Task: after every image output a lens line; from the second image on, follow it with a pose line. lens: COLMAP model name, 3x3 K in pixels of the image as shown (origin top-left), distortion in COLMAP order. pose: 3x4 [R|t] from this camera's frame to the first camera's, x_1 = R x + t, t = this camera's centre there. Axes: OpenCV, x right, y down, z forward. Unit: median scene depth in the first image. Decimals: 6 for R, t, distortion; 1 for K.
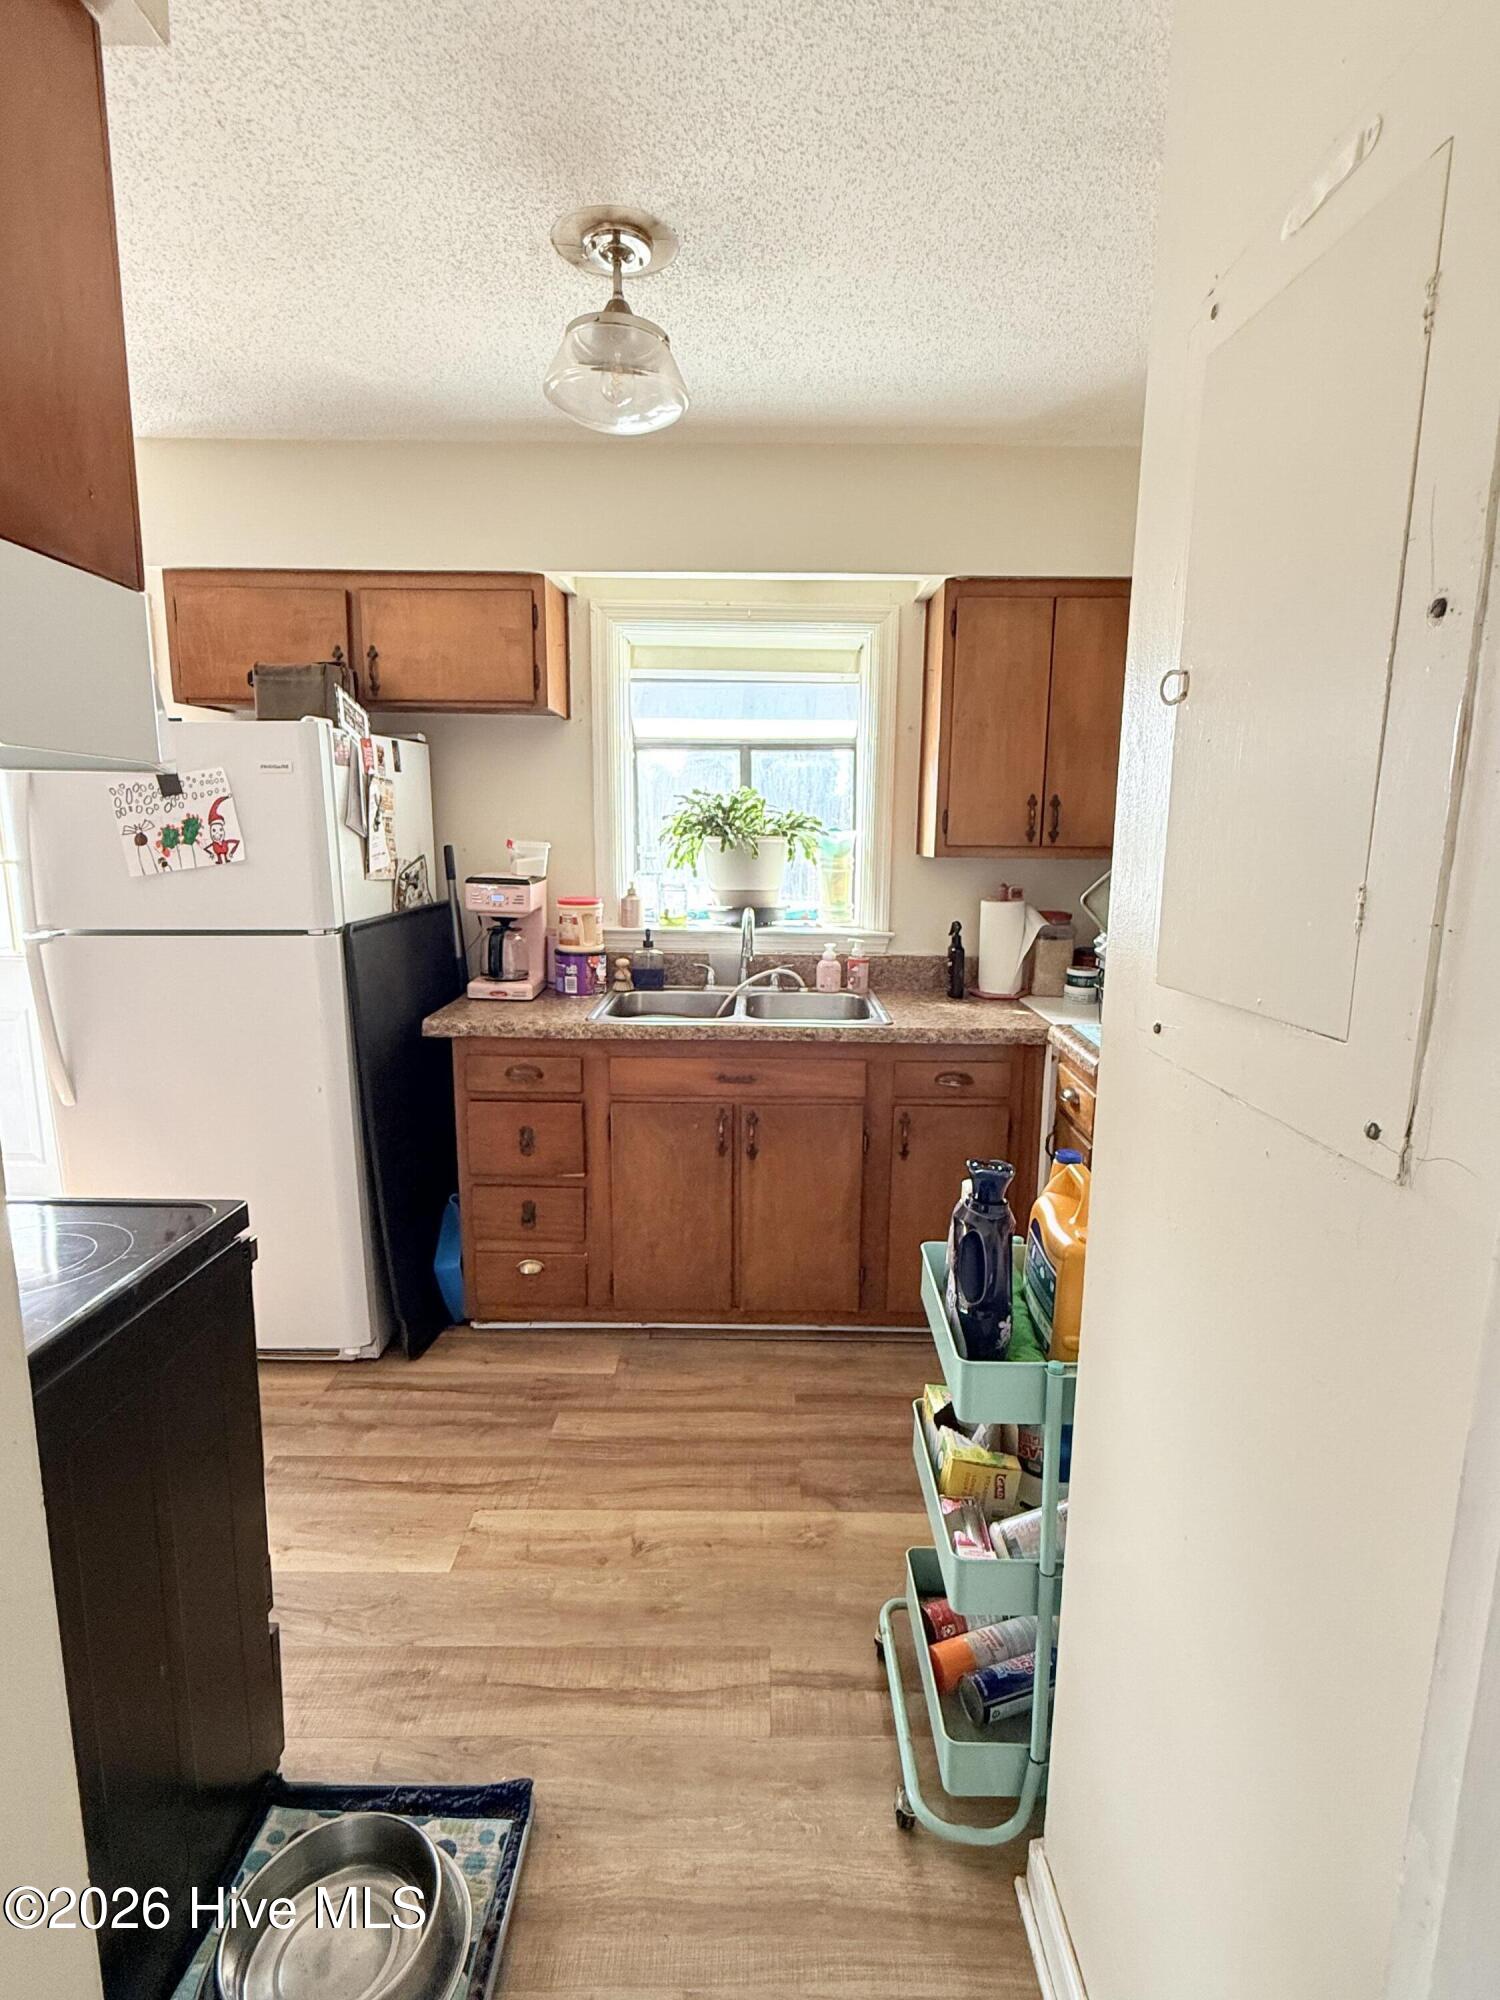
lens RADIAL K [[979.9, 0, 750.2], [0, 979.9, 1004.0], [0, 0, 1]] dist [0.004137, 0.000333]
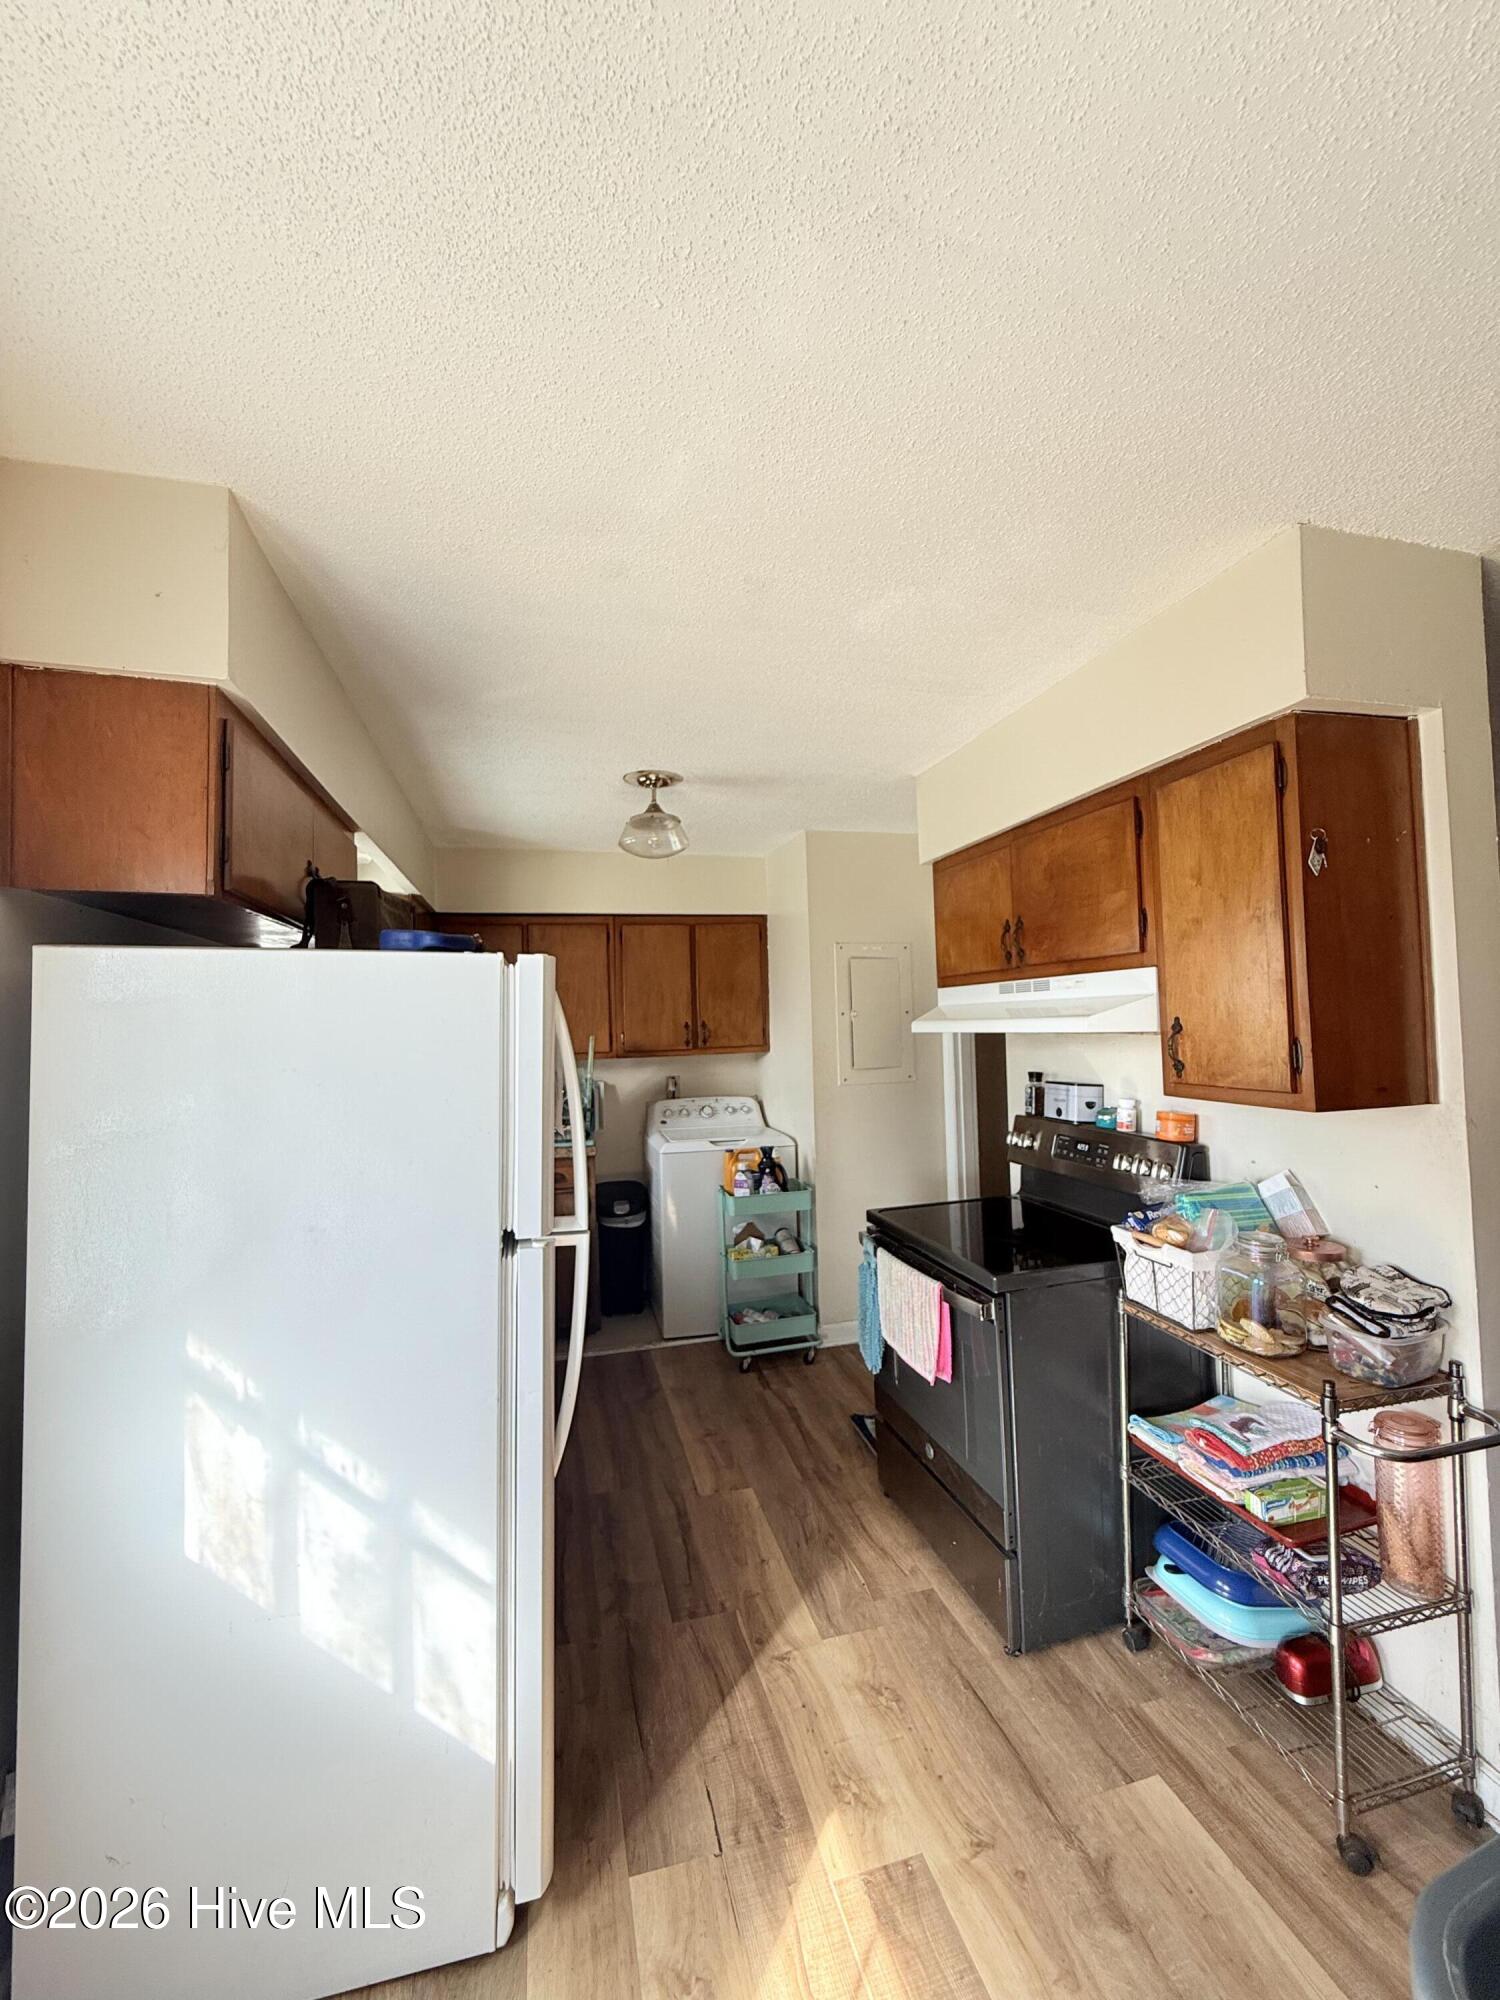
lens RADIAL K [[797.5, 0, 744.5], [0, 797.5, 994.9], [0, 0, 1]] dist [-0.006831, -0.000072]
pose [[-0.272936, 0.033175, 0.961460, -1.601332], [0.177975, 0.983895, 0.016573, -0.275183], [-0.945426, 0.175639, -0.274445, 1.201560]]
